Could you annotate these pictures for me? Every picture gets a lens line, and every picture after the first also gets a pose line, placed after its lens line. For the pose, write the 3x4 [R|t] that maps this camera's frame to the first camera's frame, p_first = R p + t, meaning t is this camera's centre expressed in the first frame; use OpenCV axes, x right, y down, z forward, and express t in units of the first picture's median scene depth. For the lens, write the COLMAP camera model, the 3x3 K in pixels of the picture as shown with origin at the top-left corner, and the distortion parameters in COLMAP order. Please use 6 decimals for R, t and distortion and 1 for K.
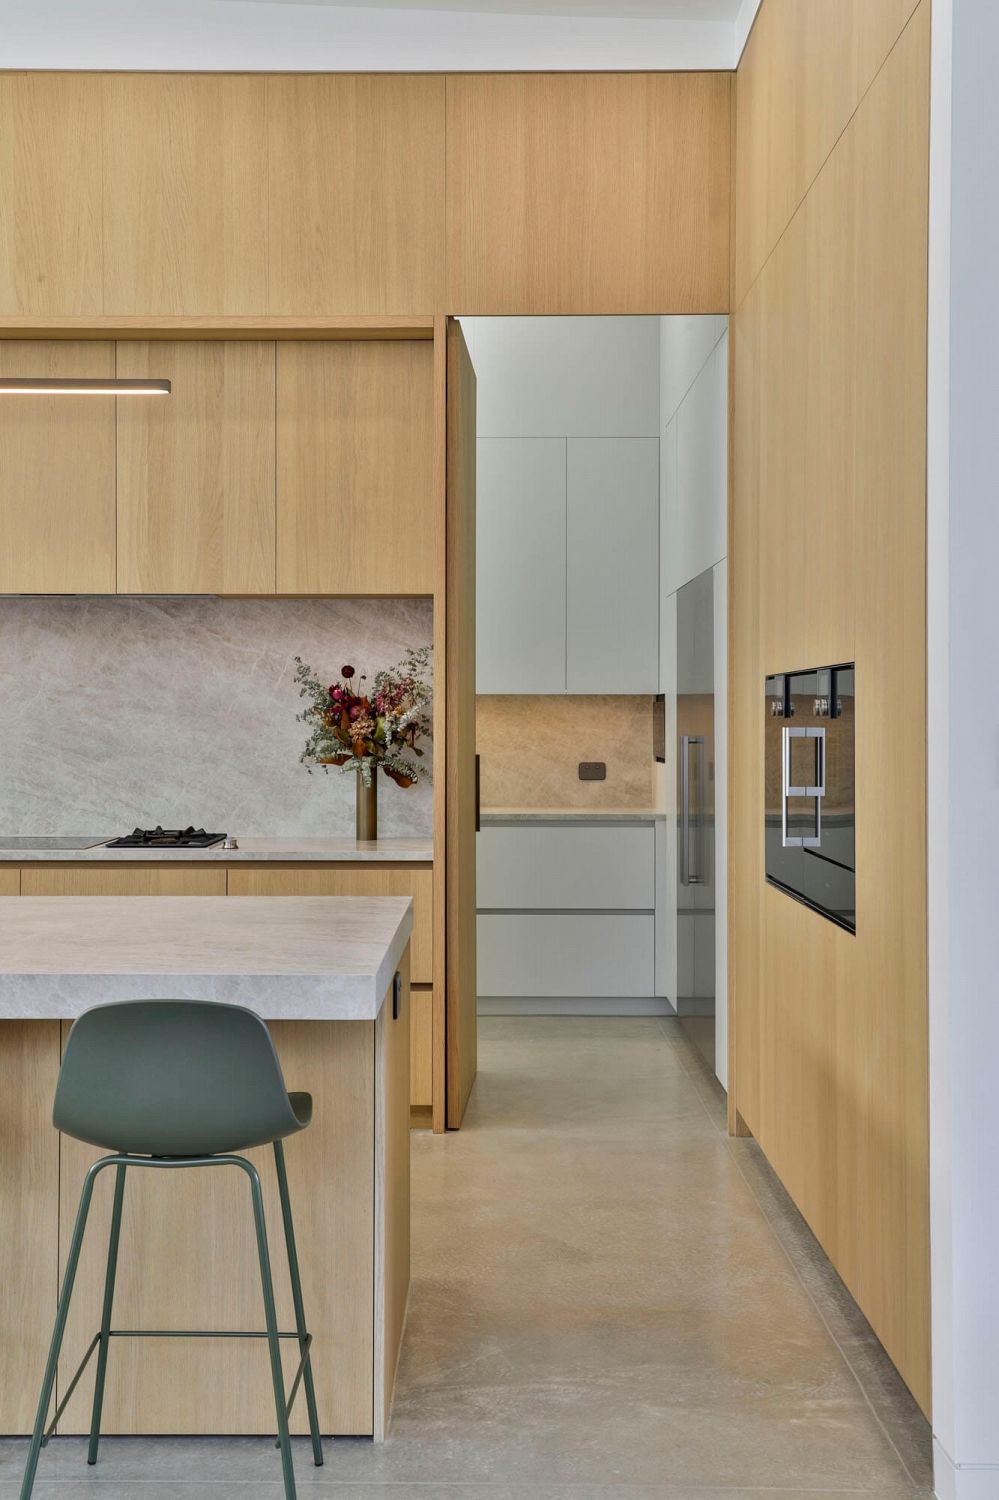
lens RADIAL K [[1620.0, 0, 486.7], [0, 1620.0, 715.1], [0, 0, 1]] dist [0.047083, 0.000000]
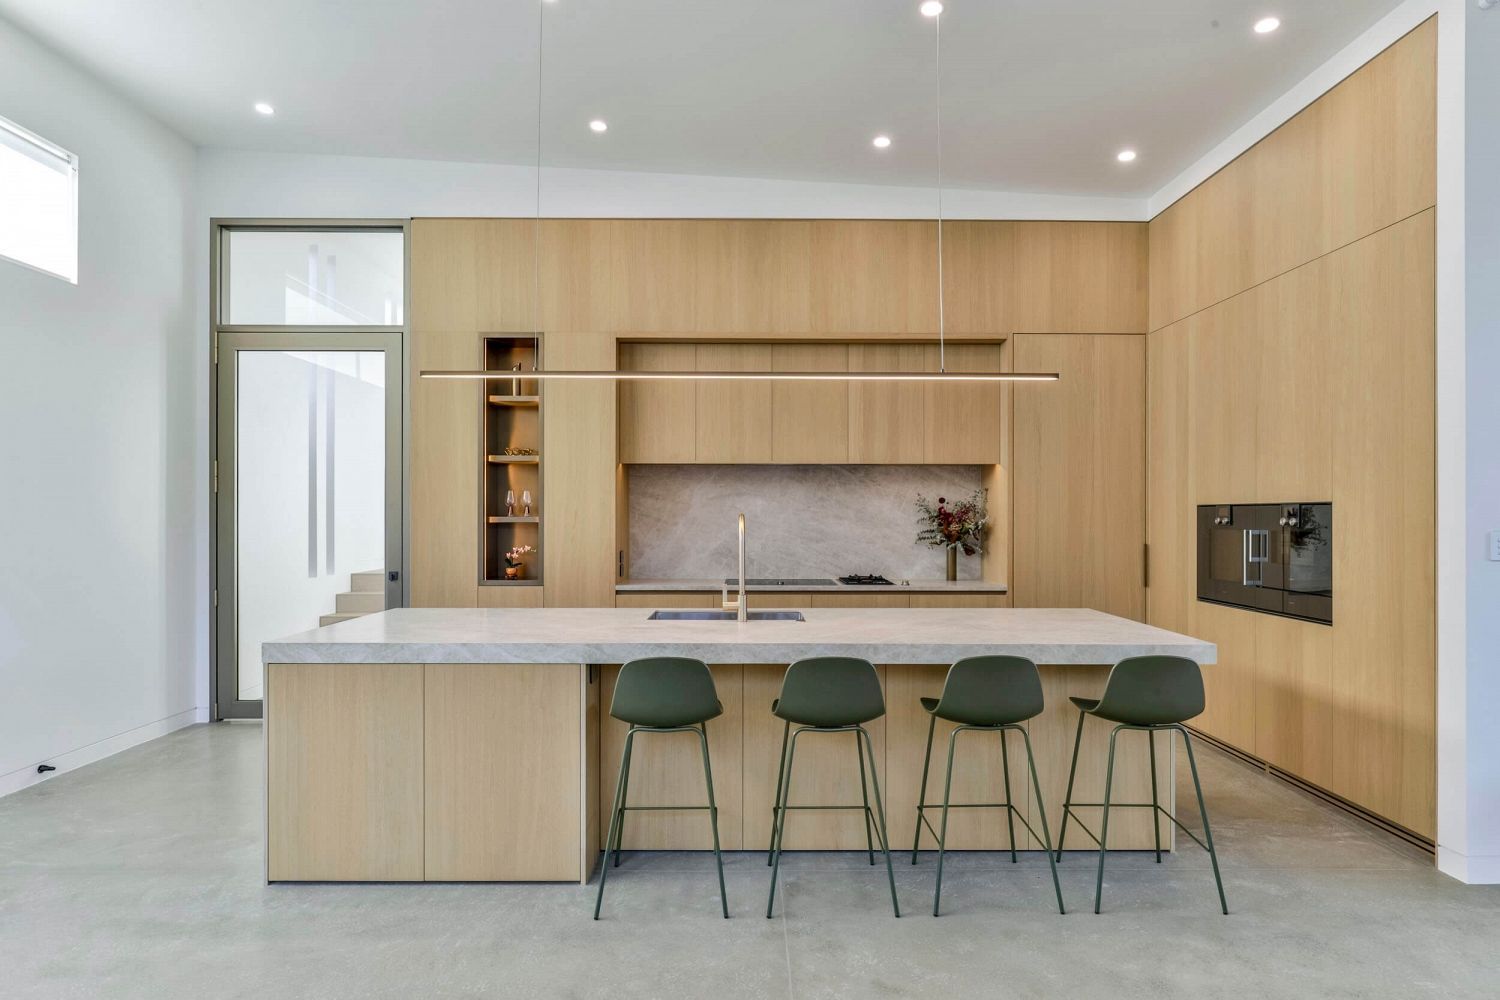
lens RADIAL K [[814.7, 0, 750.3], [0, 814.7, 514.6], [0, 0, 1]] dist [-0.017771, 0.006685]
pose [[0.999805, 0.000127, 0.019771, -0.346716], [-0.000162, 0.999998, 0.001762, -0.010098], [-0.019770, -0.001765, 0.999803, -0.048023]]
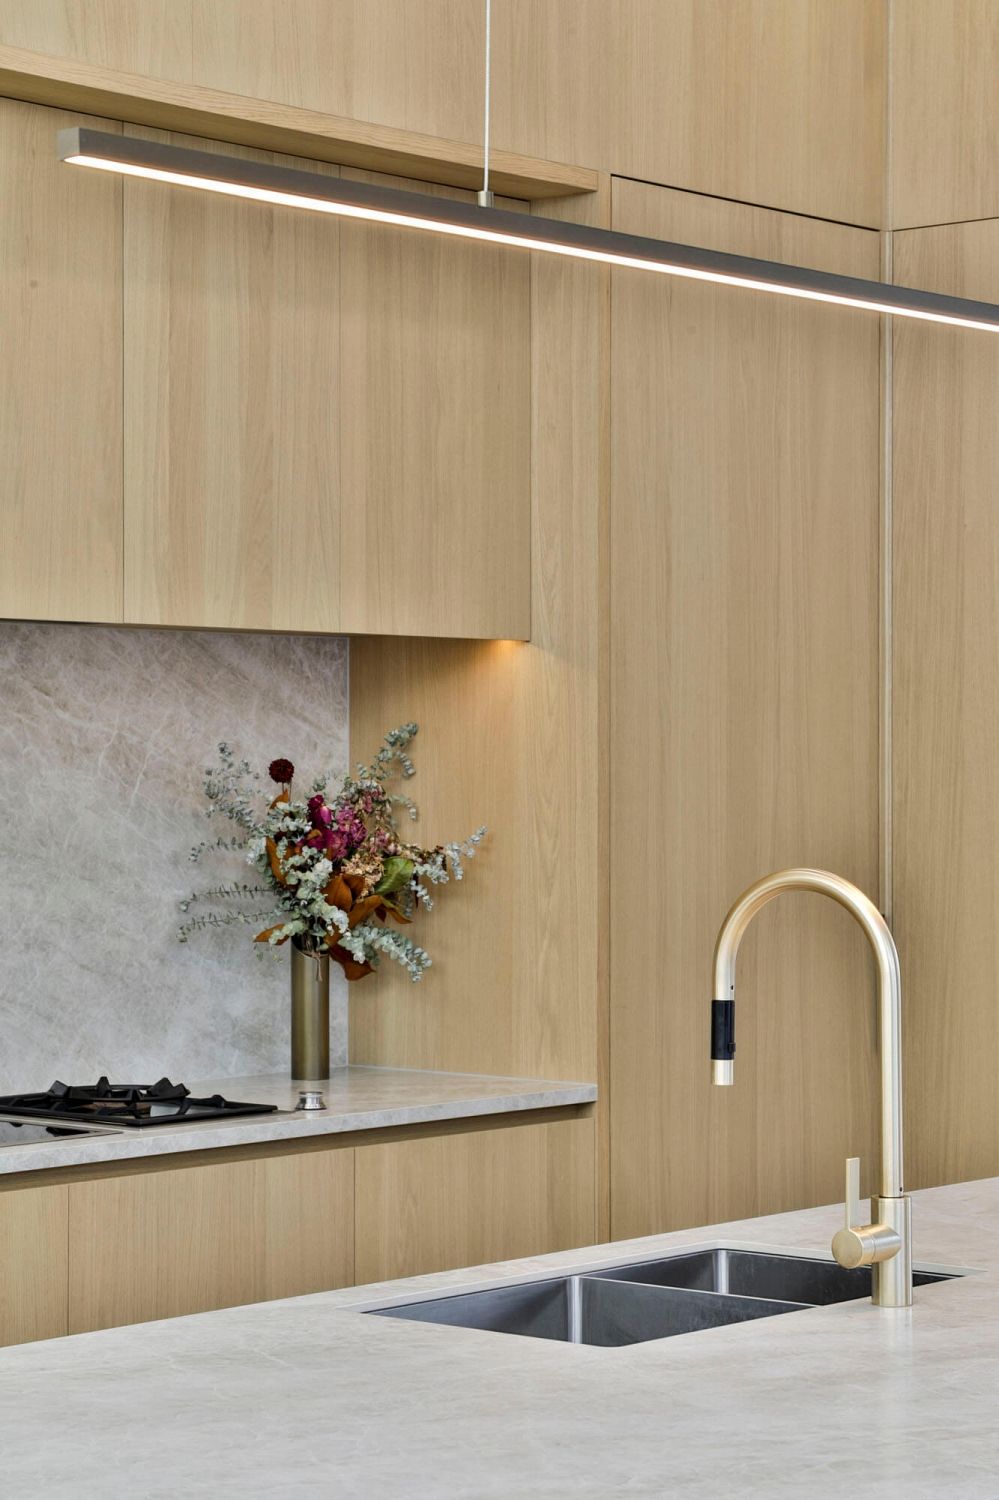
lens RADIAL K [[3388.5, 0, 465.3], [0, 3388.5, 750.6], [0, 0, 1]] dist [0.117645, 0.000000]
pose [[0.642511, 0.001882, 0.766274, -0.893067], [-0.000919, 0.999998, -0.001686, -0.030896], [-0.766276, 0.000379, 0.642512, 0.221069]]
